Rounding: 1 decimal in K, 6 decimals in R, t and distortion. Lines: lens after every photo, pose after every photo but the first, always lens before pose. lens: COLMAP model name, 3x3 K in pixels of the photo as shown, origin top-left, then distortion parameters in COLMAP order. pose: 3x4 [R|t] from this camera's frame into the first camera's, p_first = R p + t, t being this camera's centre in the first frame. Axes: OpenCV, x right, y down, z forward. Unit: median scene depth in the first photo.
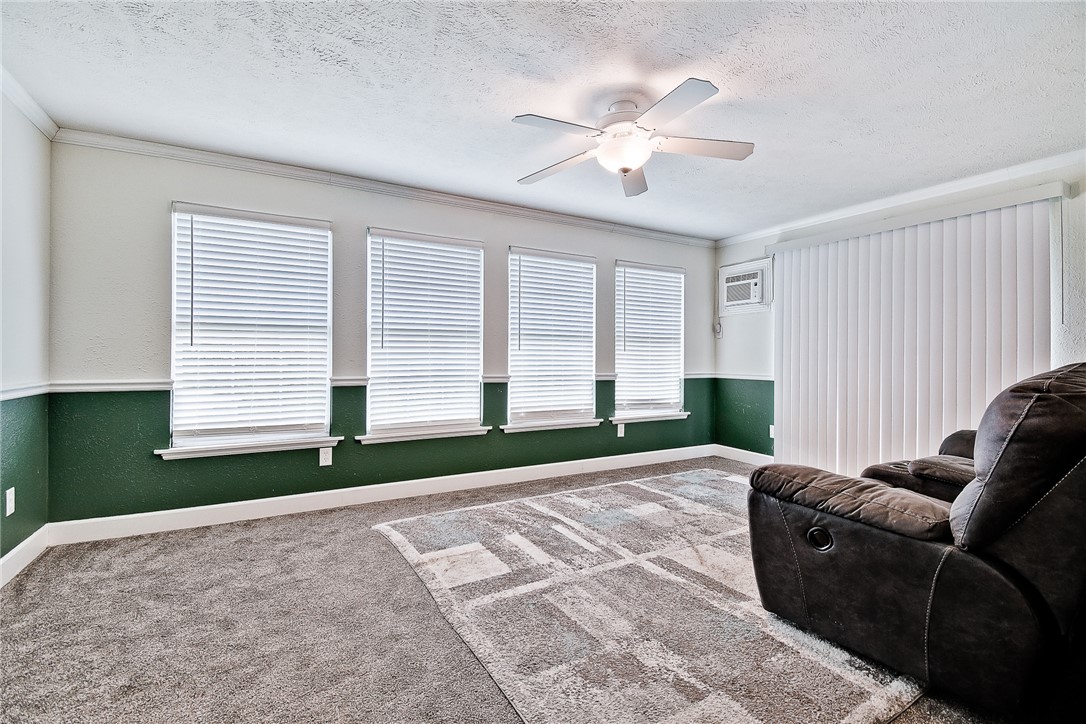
lens RADIAL K [[477.6, 0, 543.3], [0, 477.6, 355.7], [0, 0, 1]] dist [0.010421, -0.000731]
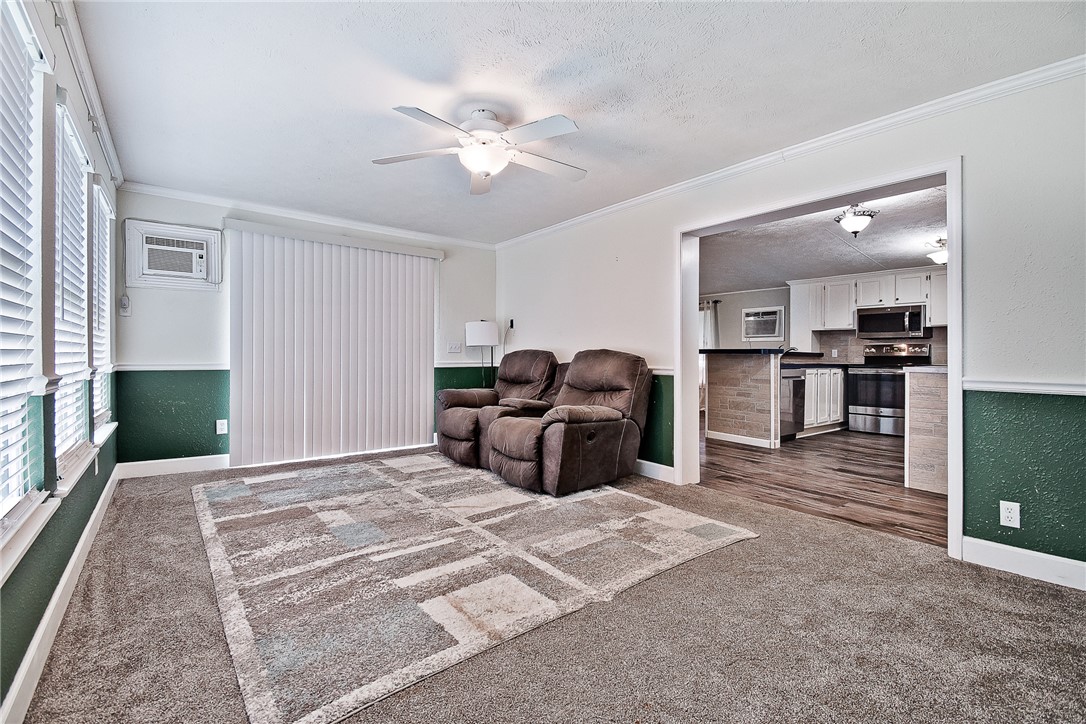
lens RADIAL K [[477.6, 0, 543.3], [0, 477.6, 355.7], [0, 0, 1]] dist [0.010421, -0.000731]
pose [[-0.131730, -0.010311, 0.991232, -0.785247], [-0.012125, 0.999888, 0.008790, 0.016787], [-0.991211, -0.010860, -0.131840, 0.842718]]
